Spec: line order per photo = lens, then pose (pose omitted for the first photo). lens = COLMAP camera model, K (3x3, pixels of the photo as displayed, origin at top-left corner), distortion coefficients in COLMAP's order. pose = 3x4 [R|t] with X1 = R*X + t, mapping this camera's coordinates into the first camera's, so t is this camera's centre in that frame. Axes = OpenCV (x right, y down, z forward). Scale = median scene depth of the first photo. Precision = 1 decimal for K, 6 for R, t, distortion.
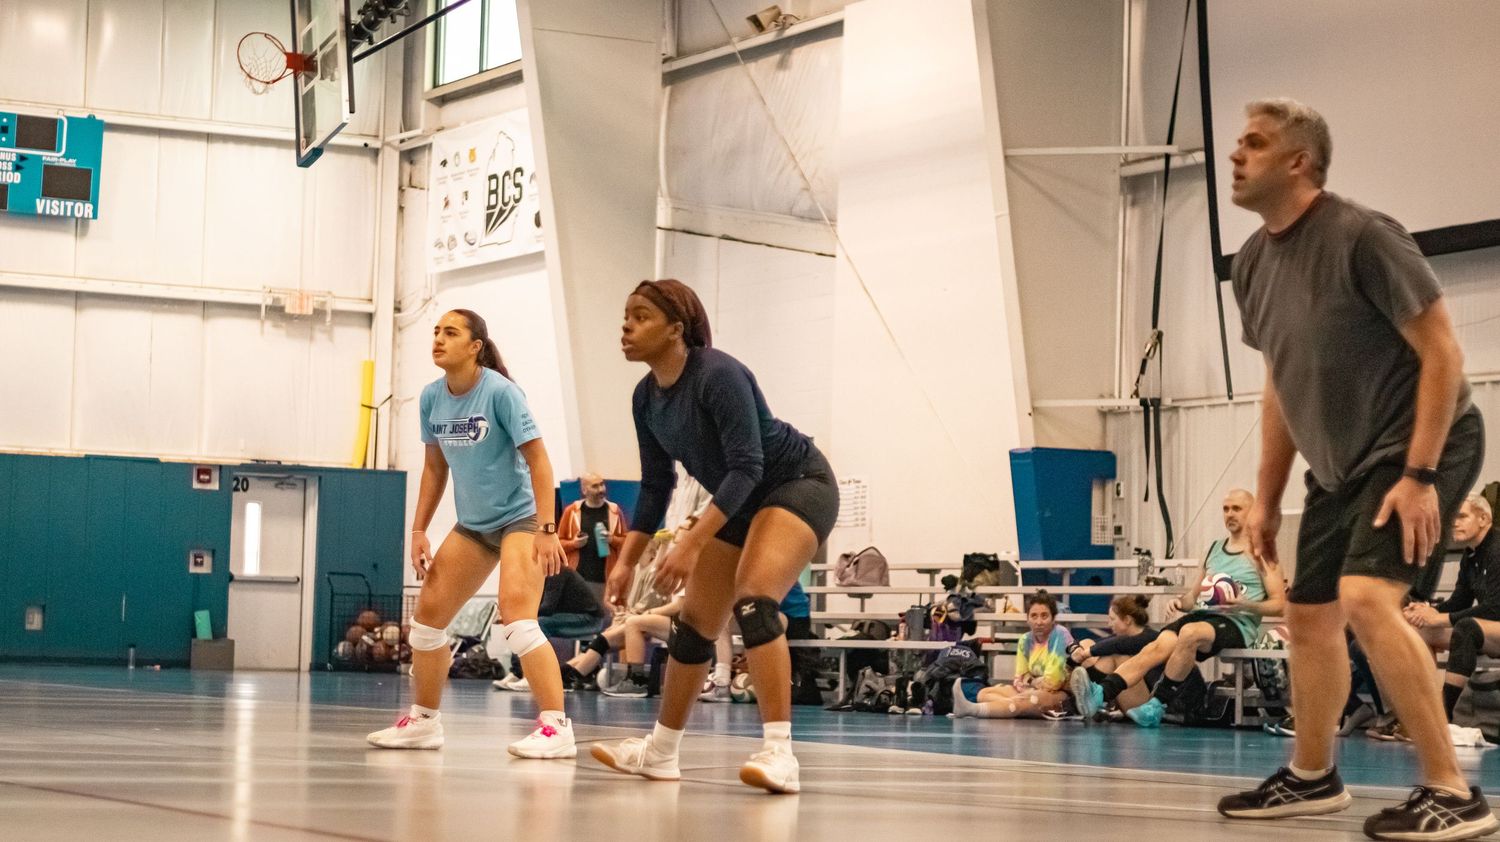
lens RADIAL K [[3488.8, 0, 744.2], [0, 3488.8, 422.4], [0, 0, 1]] dist [-0.074242, 0.000000]
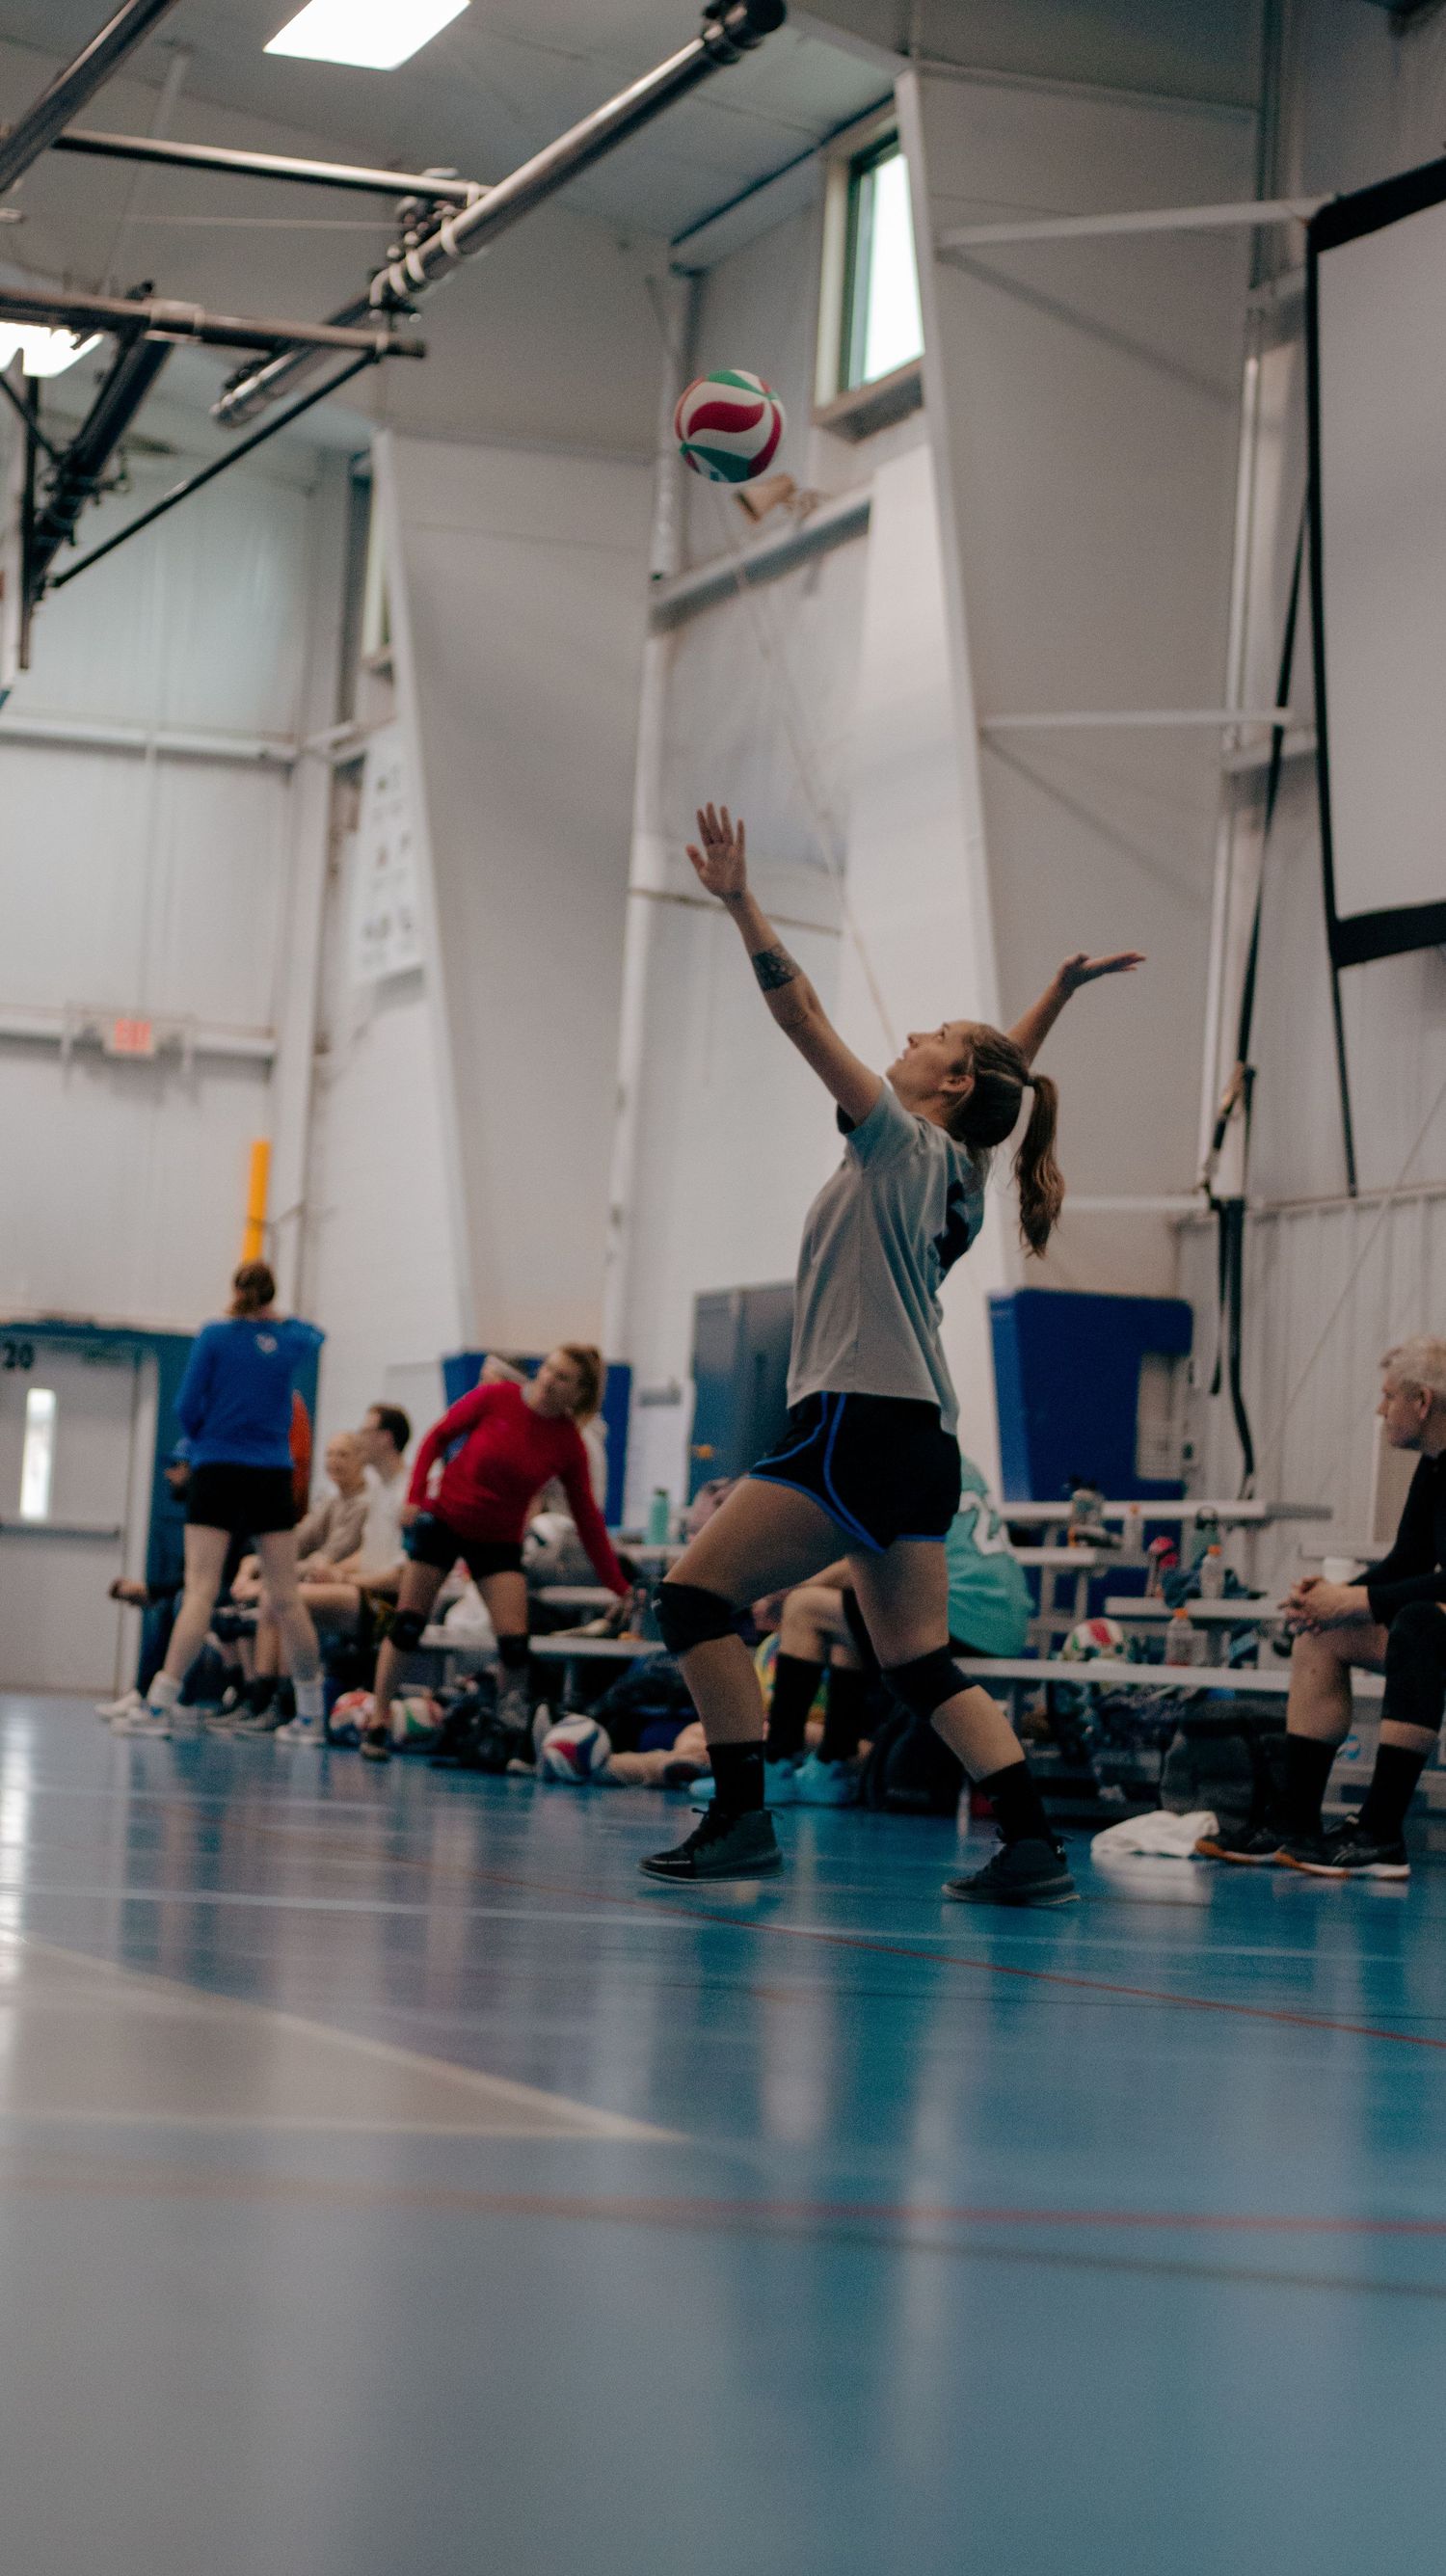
lens RADIAL K [[5991.3, 0, 636.4], [0, 5991.3, 1393.0], [0, 0, 1]] dist [-0.074242, 0.000000]
pose [[0.980404, 0.026825, -0.195163, 0.168023], [-0.024887, 0.999614, 0.012375, 0.011005], [0.195419, -0.007275, 0.980693, 0.091072]]
